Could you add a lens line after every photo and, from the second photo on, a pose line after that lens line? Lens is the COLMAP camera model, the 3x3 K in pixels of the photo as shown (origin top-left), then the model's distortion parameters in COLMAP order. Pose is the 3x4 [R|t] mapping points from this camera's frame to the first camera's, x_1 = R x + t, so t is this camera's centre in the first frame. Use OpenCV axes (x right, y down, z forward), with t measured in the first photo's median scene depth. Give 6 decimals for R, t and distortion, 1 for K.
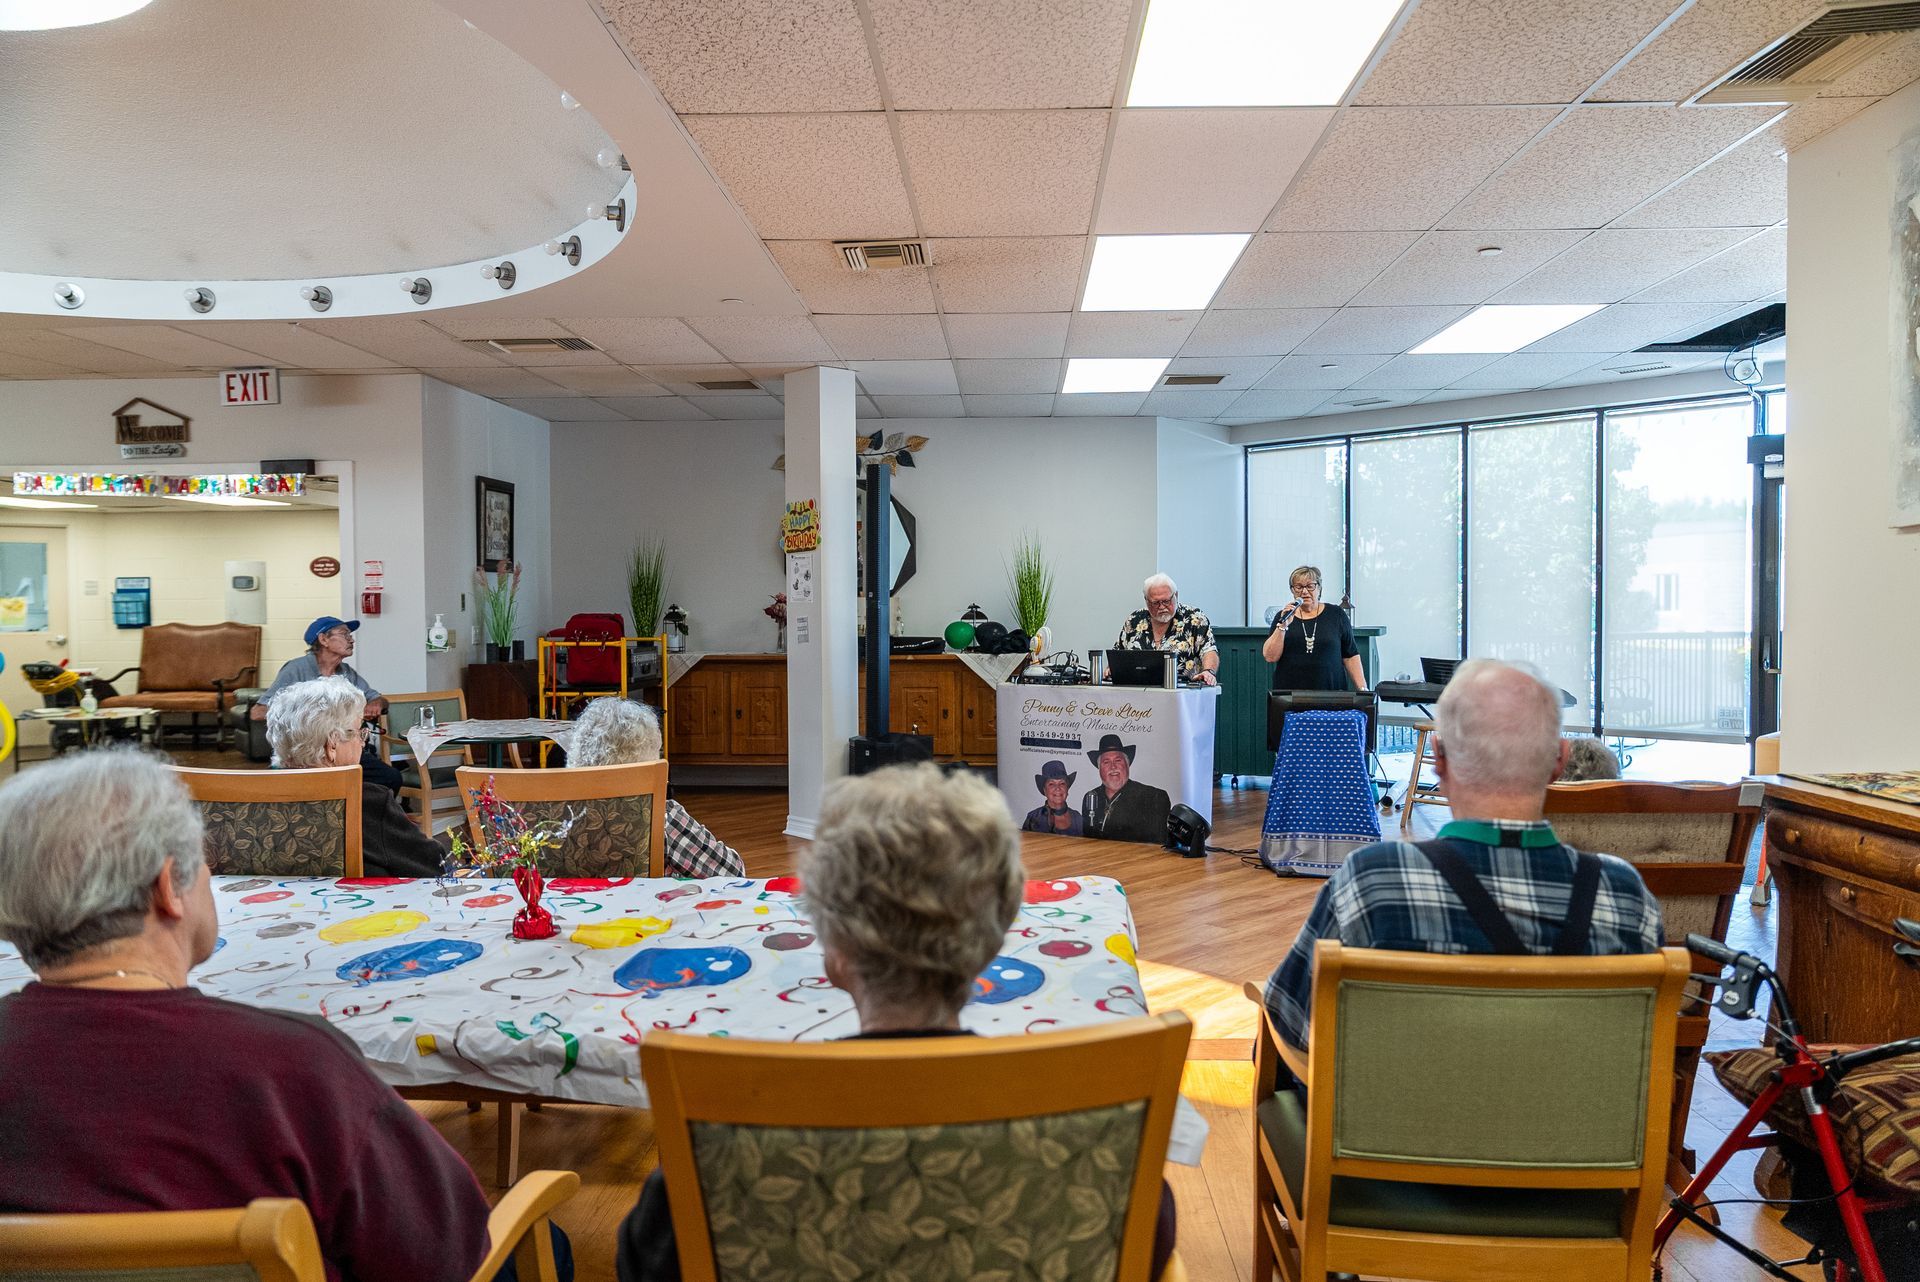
lens RADIAL K [[1301.6, 0, 960.2], [0, 1301.6, 639.8], [0, 0, 1]] dist [-0.007284, -0.001134]
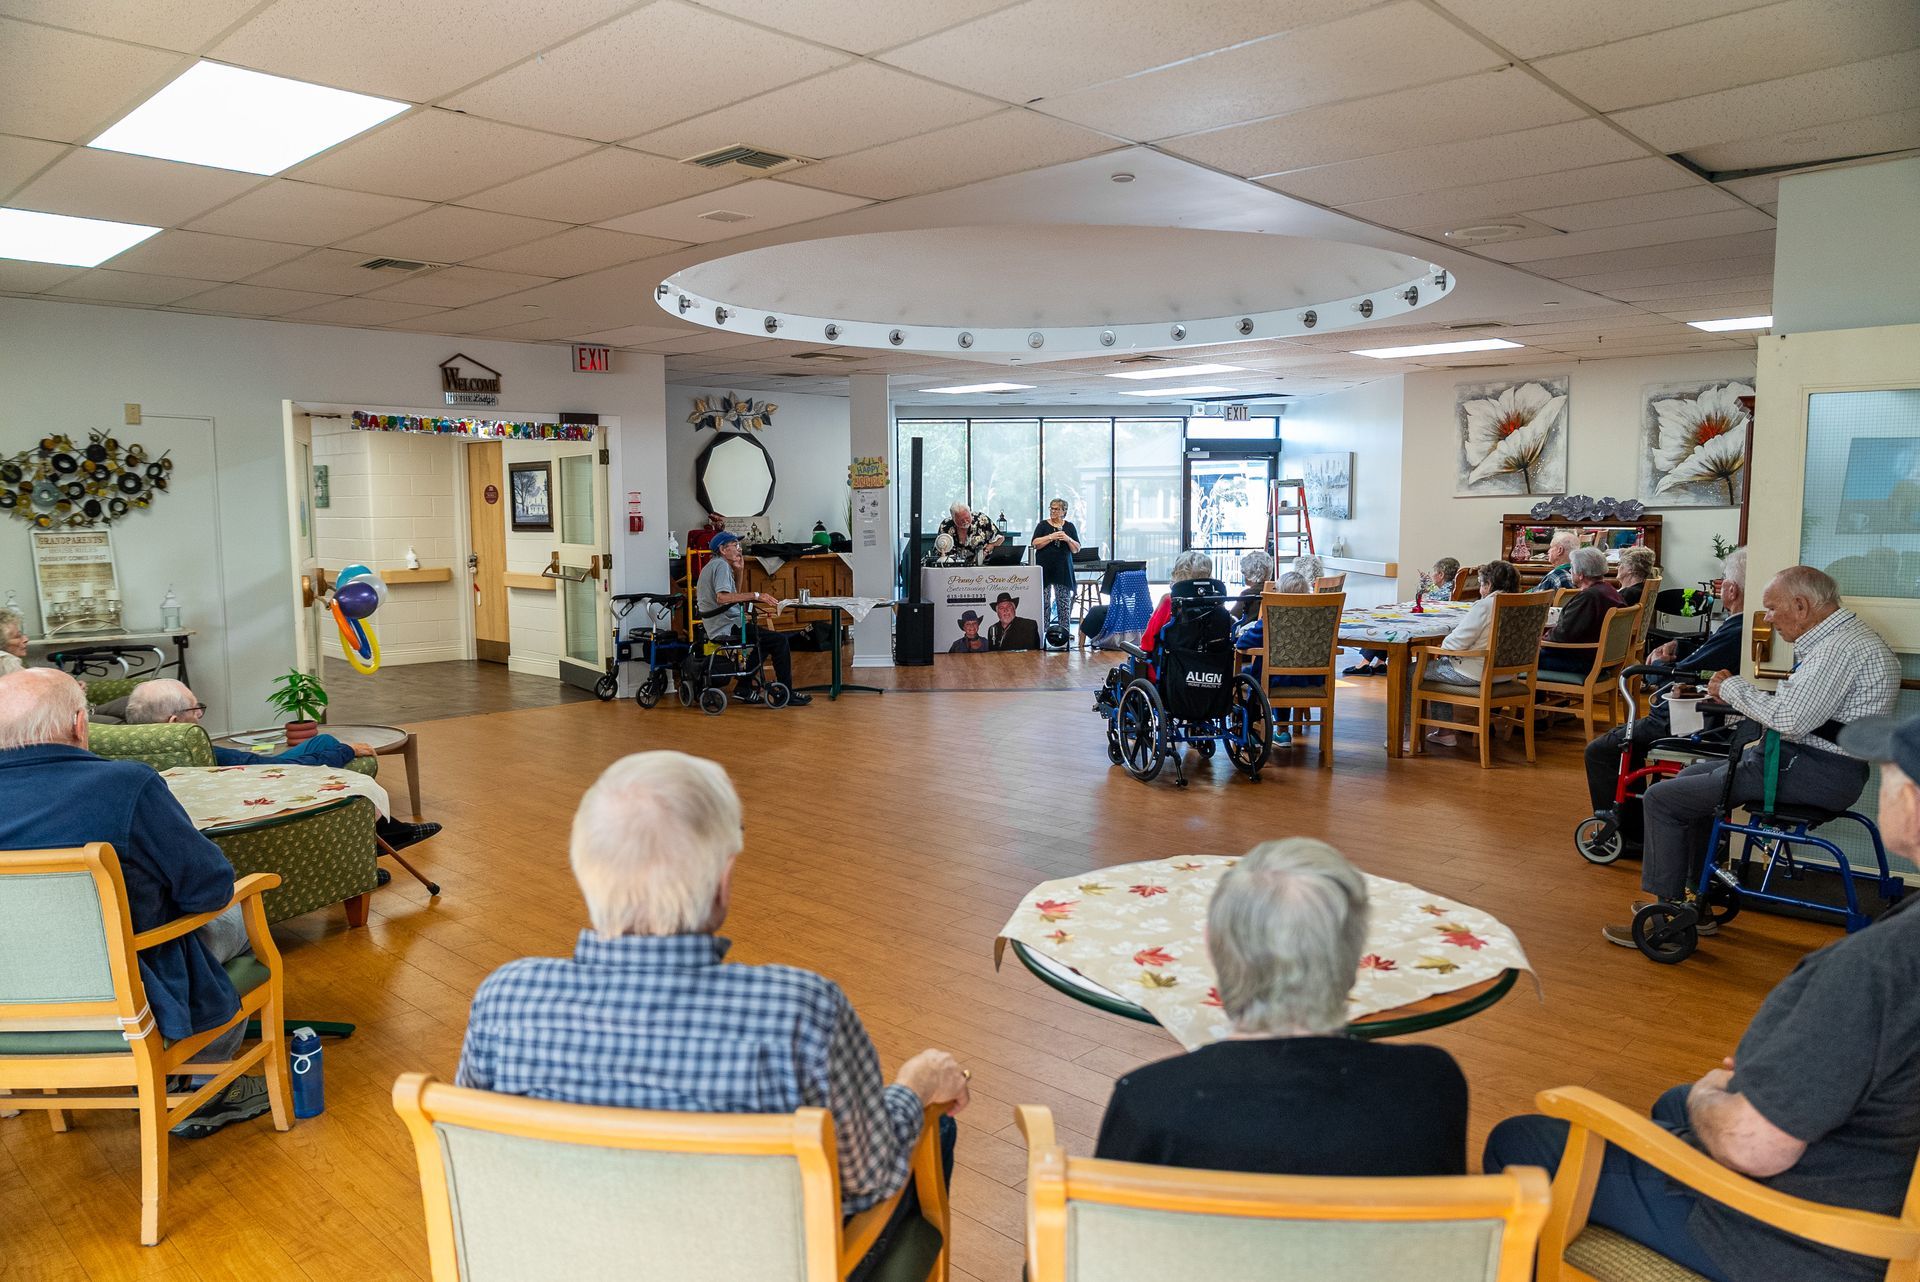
lens RADIAL K [[1301.6, 0, 960.1], [0, 1301.6, 638.9], [0, 0, 1]] dist [-0.007284, -0.001134]
pose [[0.662588, -0.076320, 0.745085, -1.250228], [0.025446, 0.996514, 0.079445, -0.008093], [-0.748551, -0.033679, 0.662221, -0.147601]]
